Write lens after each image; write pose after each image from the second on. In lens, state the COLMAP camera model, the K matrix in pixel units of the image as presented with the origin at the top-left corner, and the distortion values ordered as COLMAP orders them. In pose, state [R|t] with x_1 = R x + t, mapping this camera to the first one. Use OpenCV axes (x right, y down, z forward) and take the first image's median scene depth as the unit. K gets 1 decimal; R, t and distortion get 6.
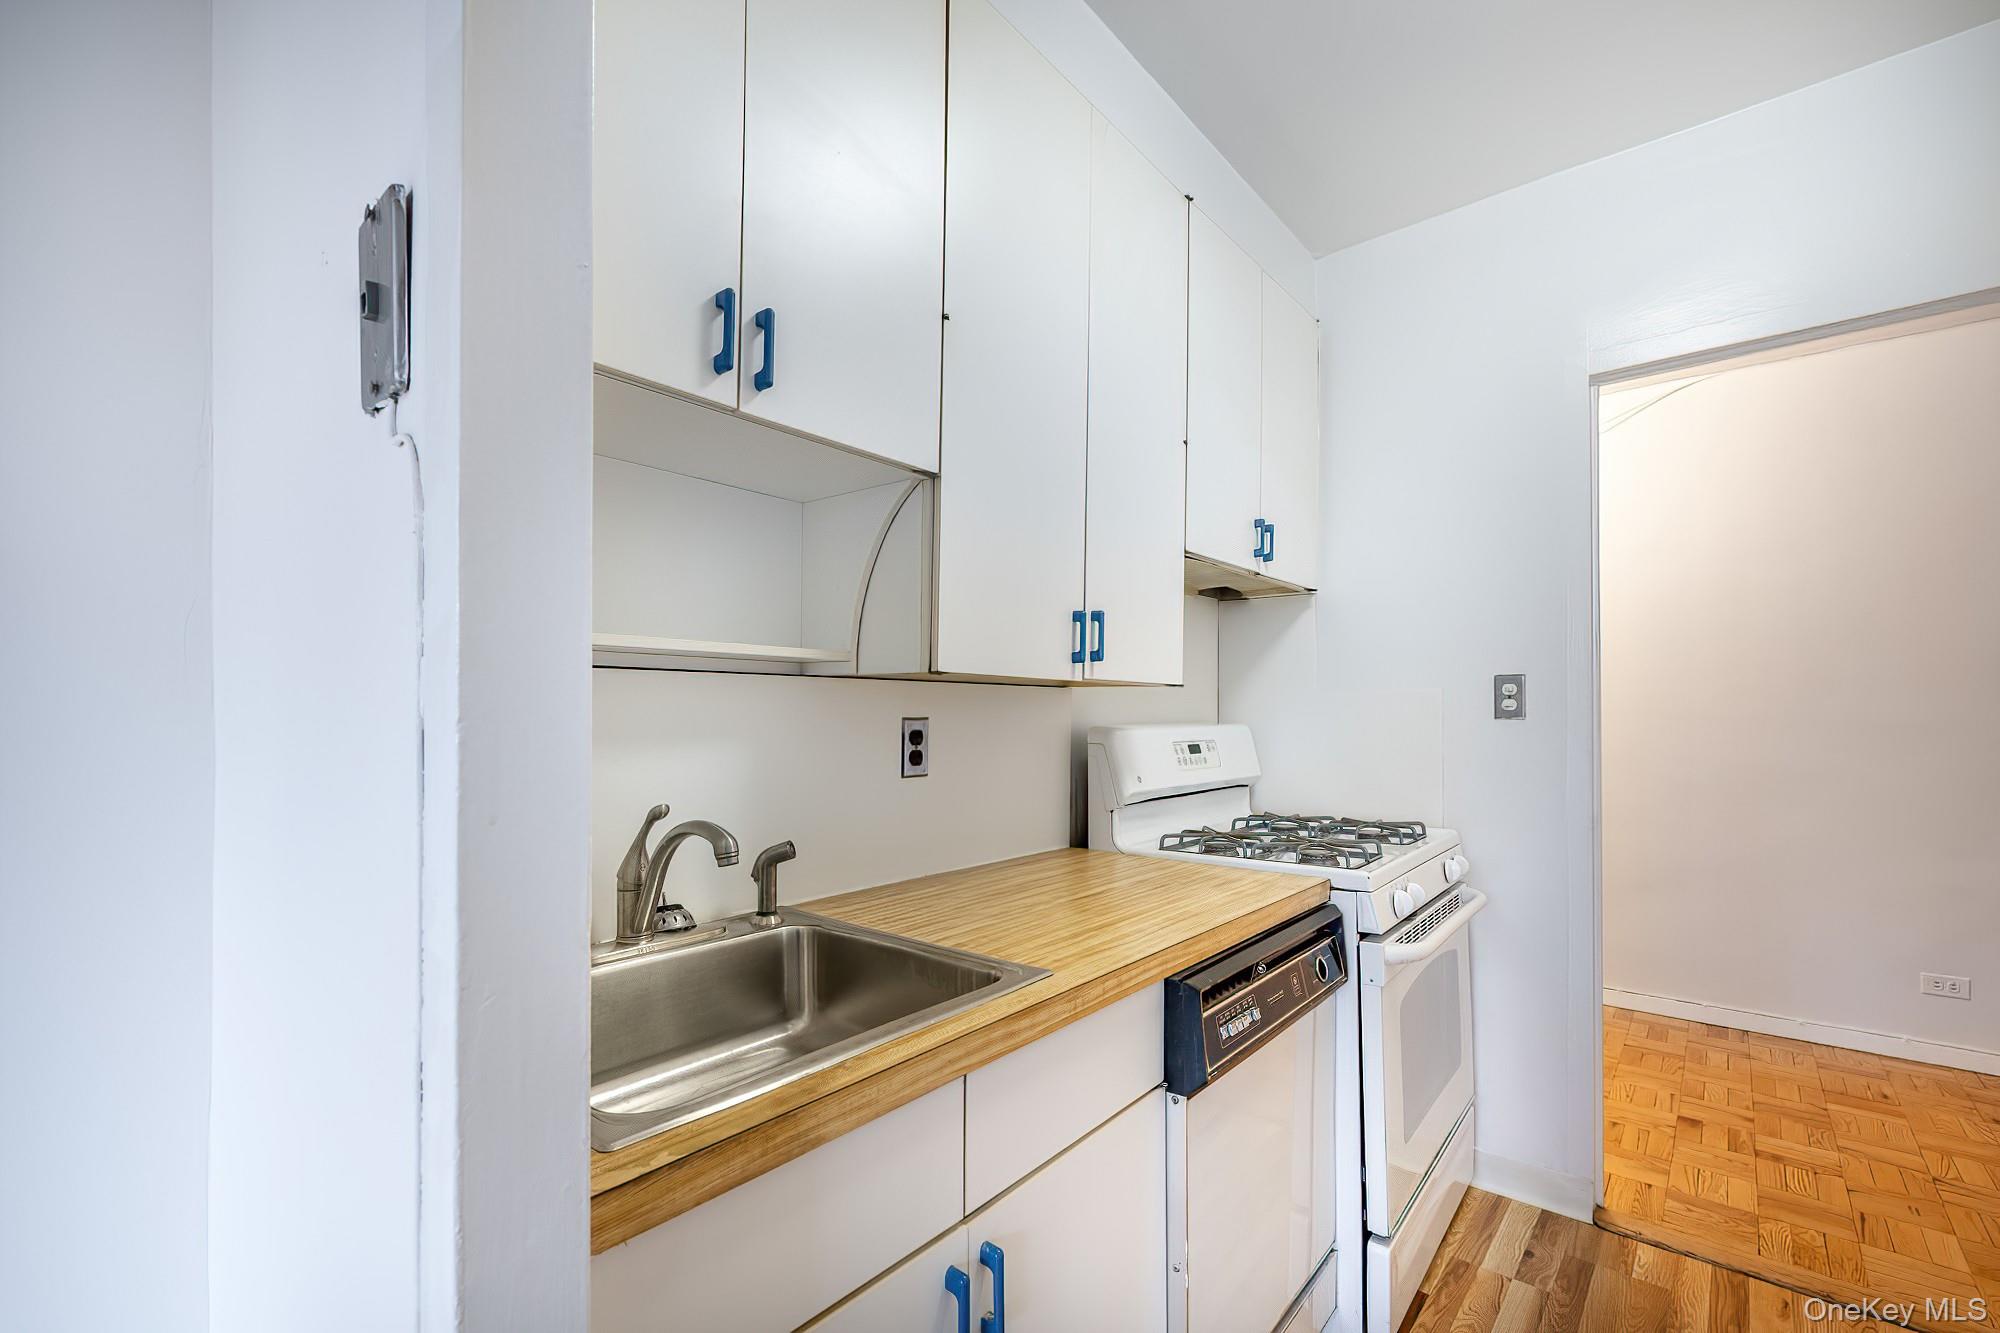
lens RADIAL K [[854.9, 0, 965.5], [0, 854.9, 696.3], [0, 0, 1]] dist [-0.001094, -0.000417]
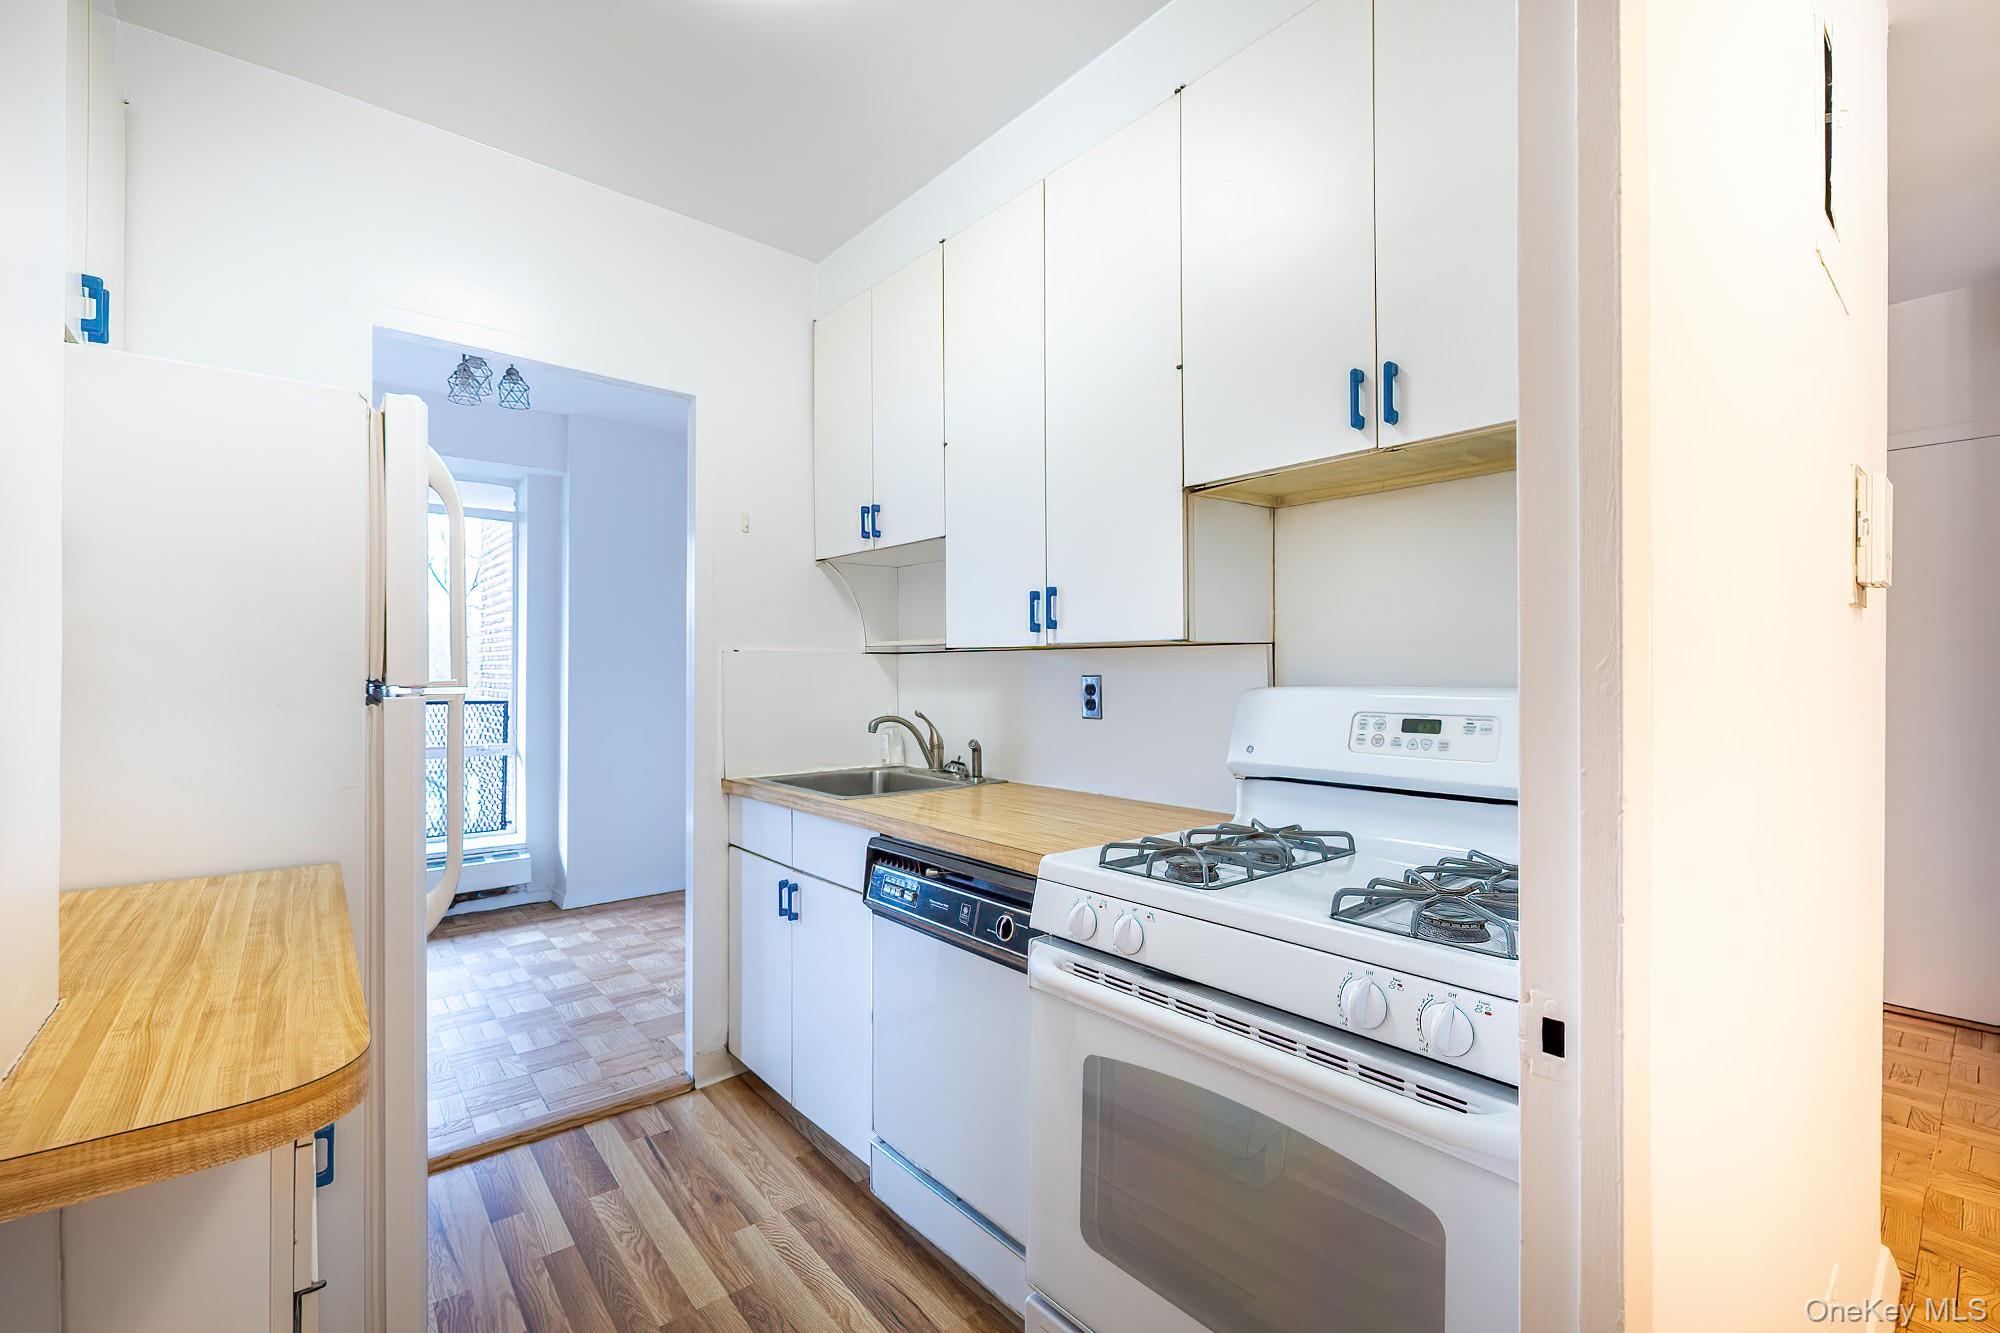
lens RADIAL K [[854.9, 0, 1007.3], [0, 854.9, 675.7], [0, 0, 1]] dist [-0.001094, -0.000417]
pose [[-0.158110, -0.001705, -0.987420, 1.299056], [0.016650, 0.999852, -0.004393, 0.028797], [0.987281, -0.017135, -0.158058, 1.082046]]
